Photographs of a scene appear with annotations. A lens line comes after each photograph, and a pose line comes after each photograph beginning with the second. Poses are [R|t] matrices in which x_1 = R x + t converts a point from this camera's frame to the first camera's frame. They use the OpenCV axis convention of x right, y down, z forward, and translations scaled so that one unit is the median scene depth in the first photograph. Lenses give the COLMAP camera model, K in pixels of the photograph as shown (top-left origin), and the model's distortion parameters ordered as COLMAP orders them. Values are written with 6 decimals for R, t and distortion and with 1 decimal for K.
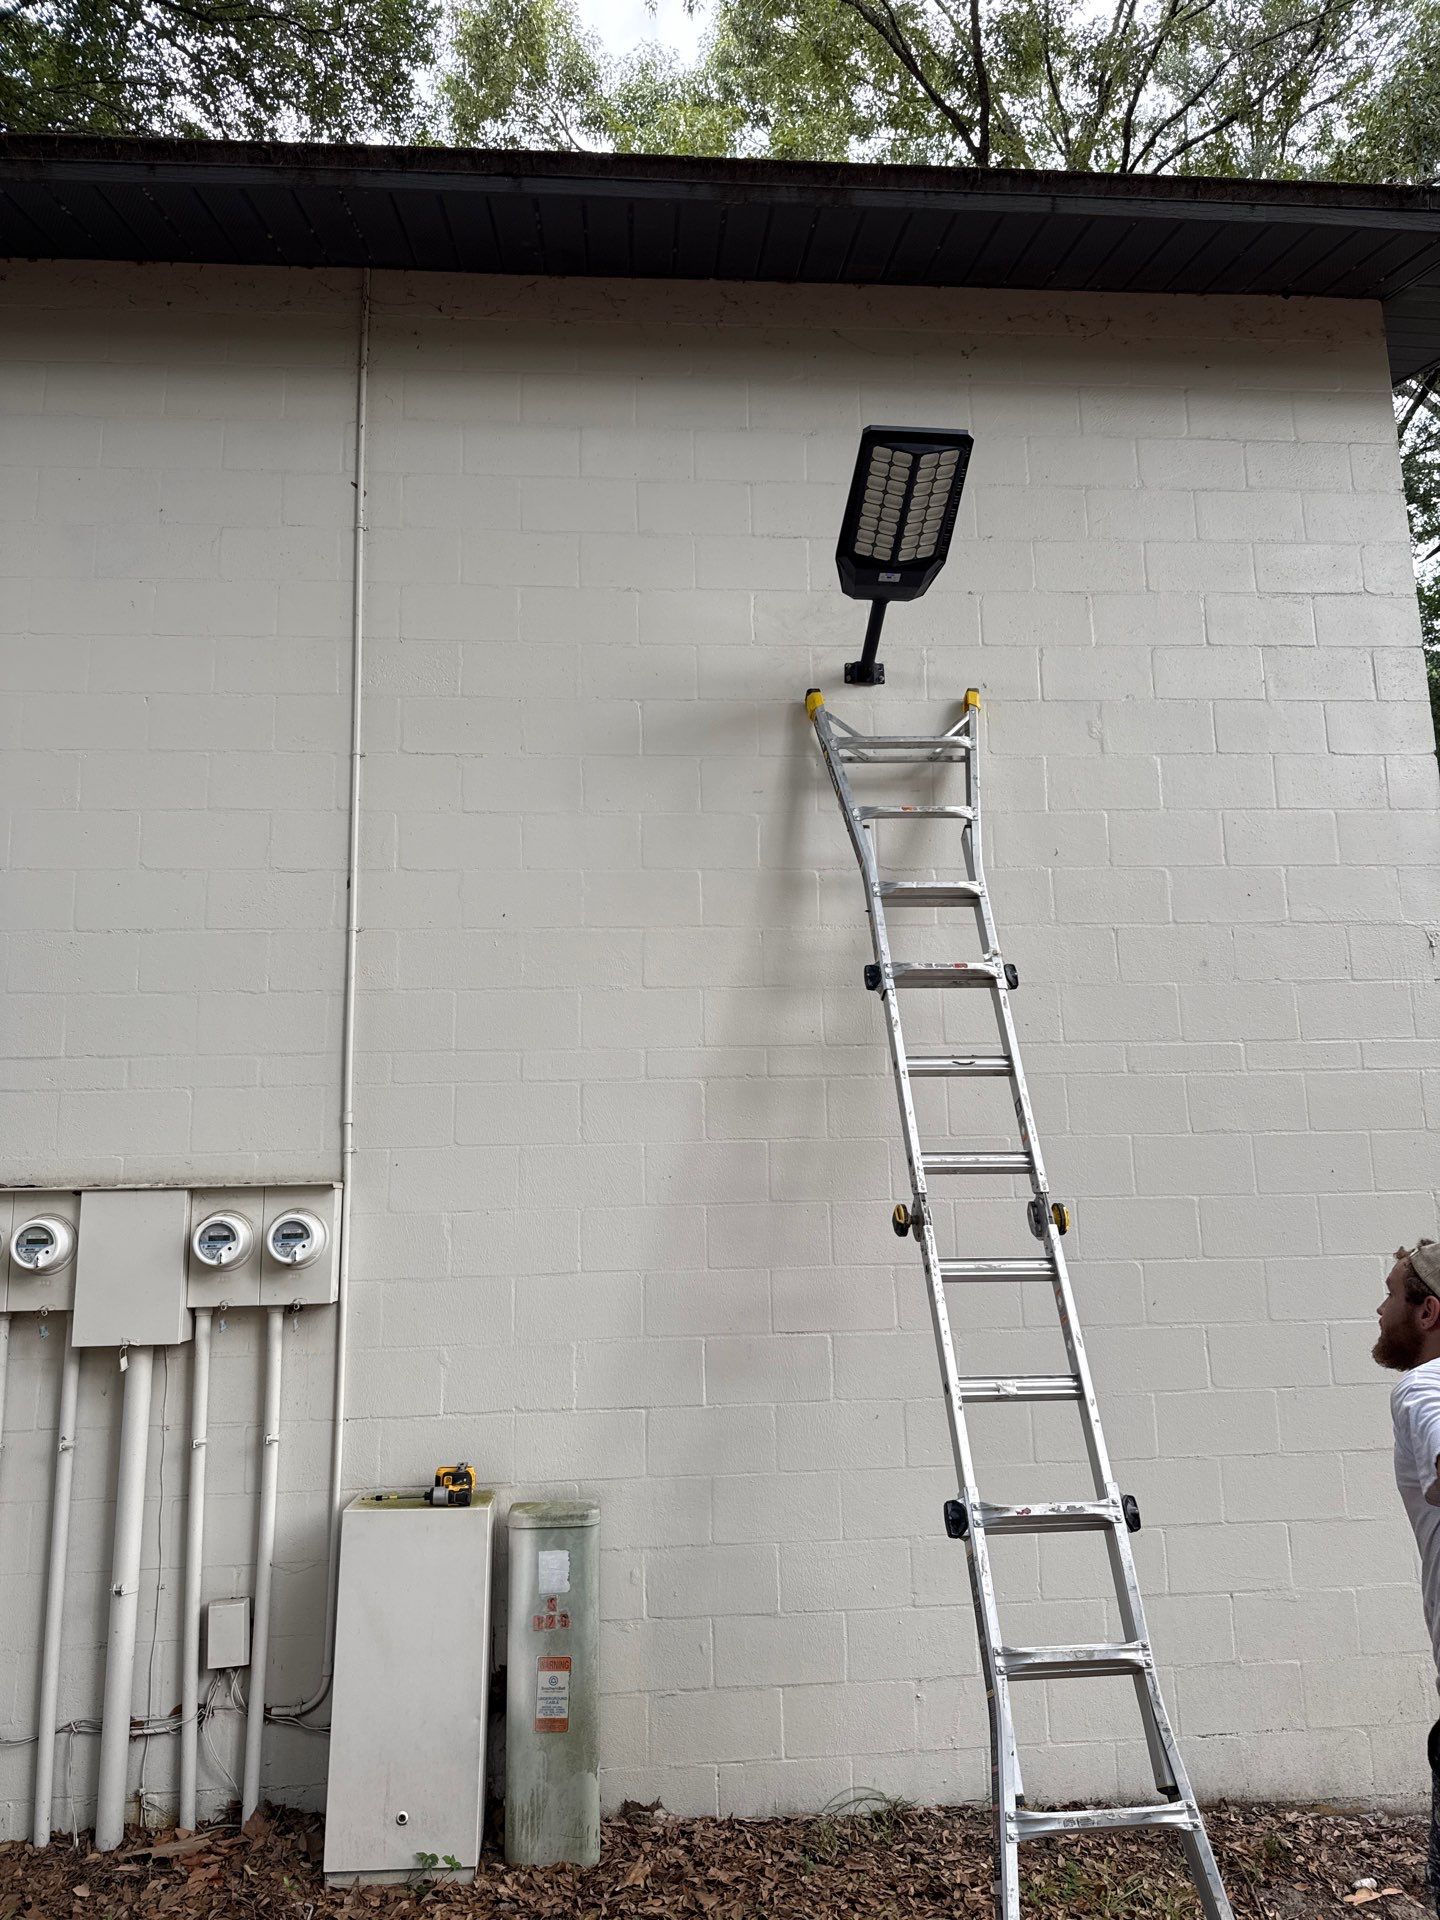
lens RADIAL K [[1400.6, 0, 720.0], [0, 1400.6, 960.0], [0, 0, 1]] dist [0.016297, -0.002961]
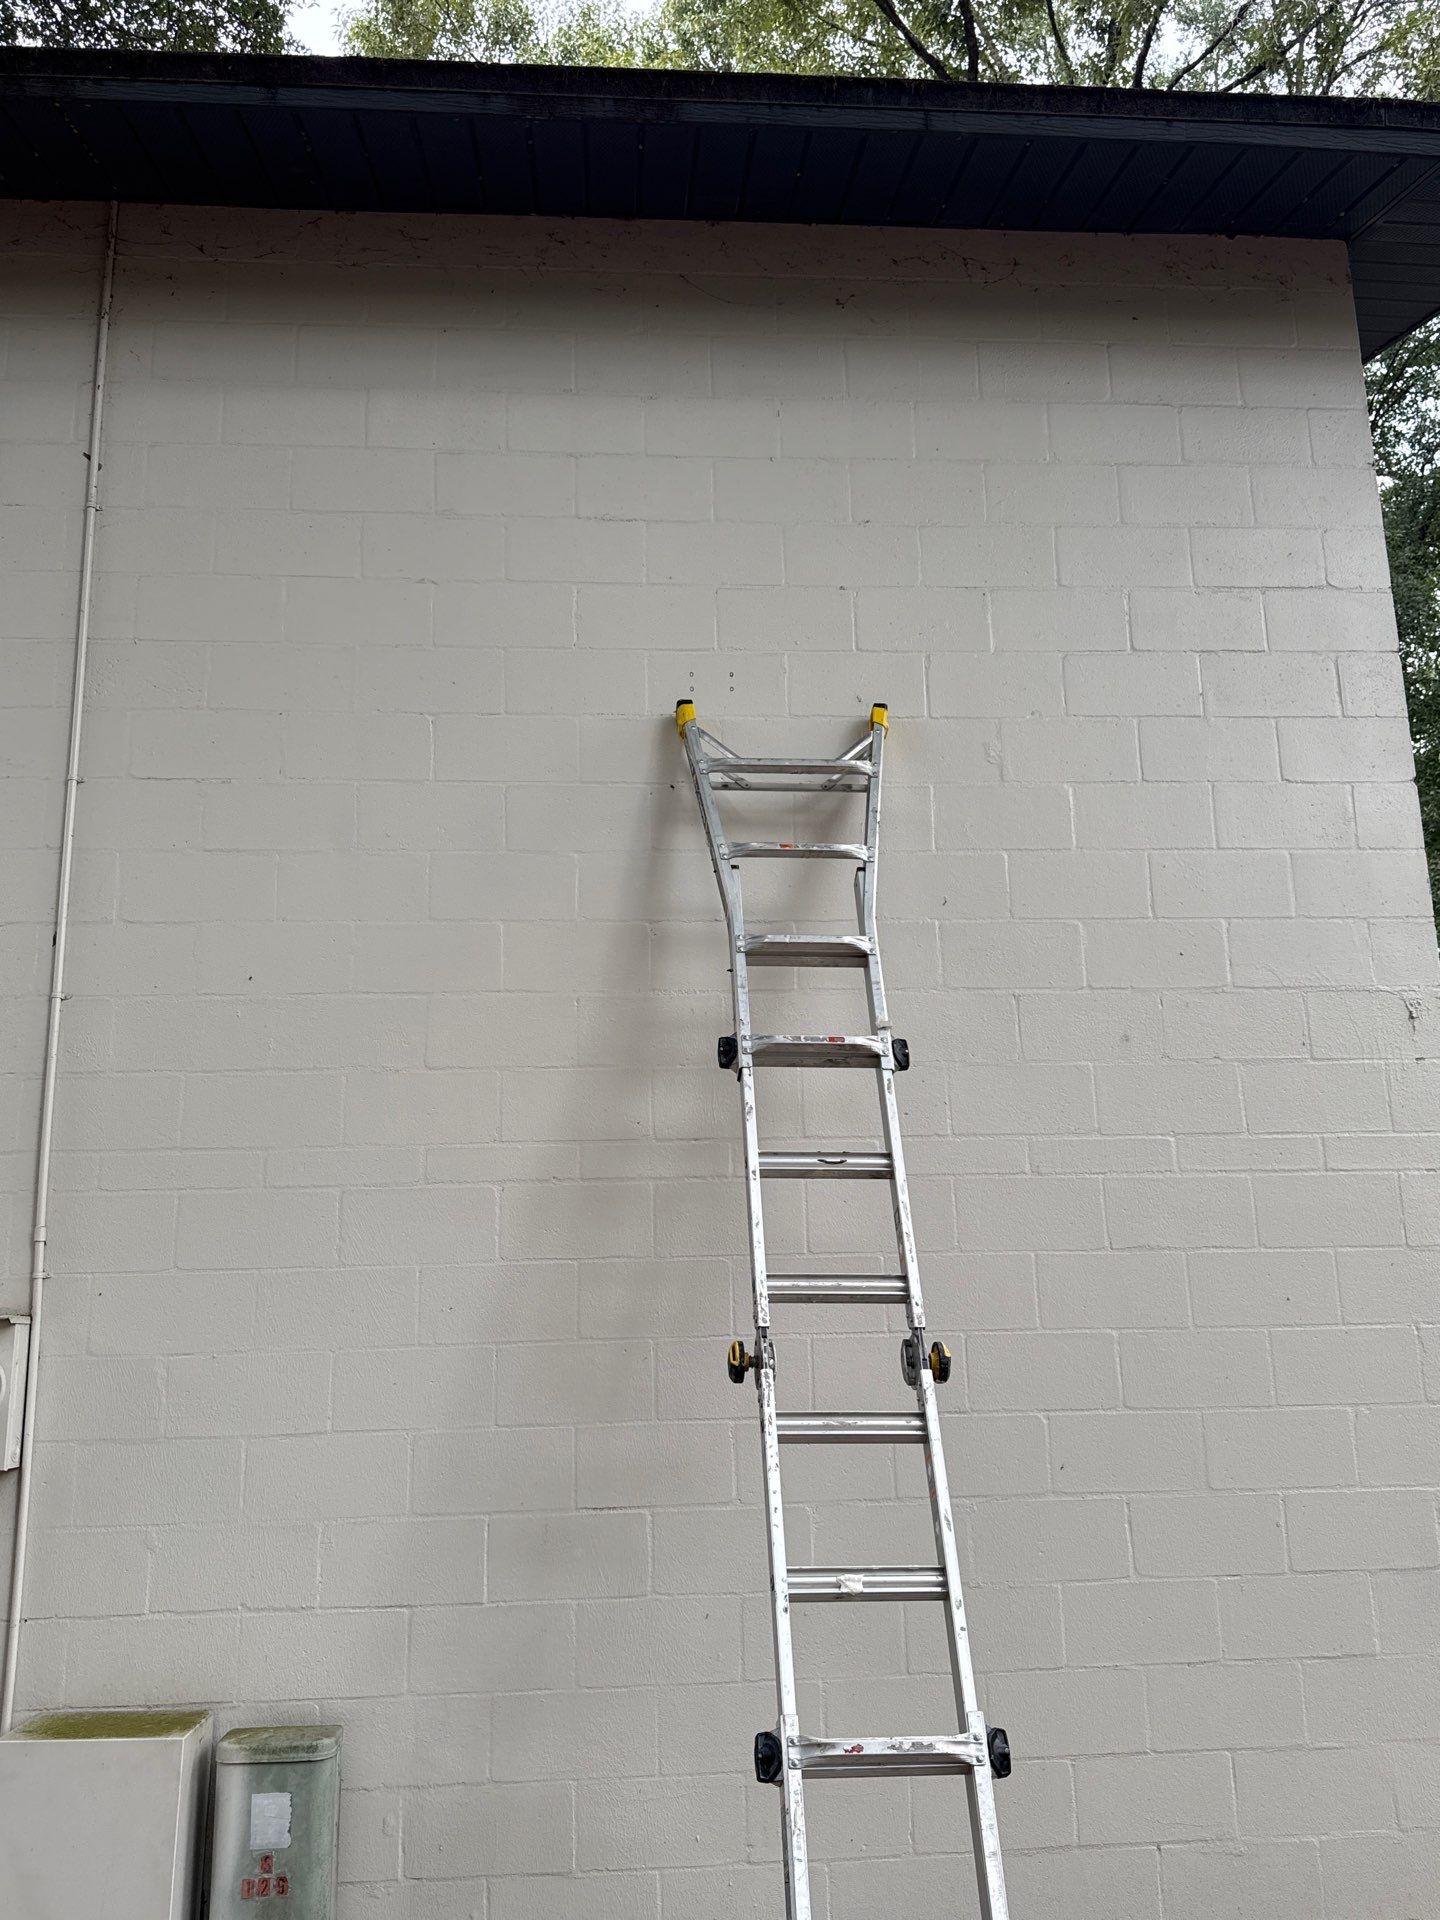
lens RADIAL K [[1592.5, 0, 718.7], [0, 1592.5, 948.5], [0, 0, 1]] dist [0.013477, 0.001628]
pose [[0.999952, 0.001201, -0.009683, 0.117350], [-0.001644, 0.998945, -0.045902, -0.006862], [0.009617, 0.045916, 0.998899, 0.078160]]
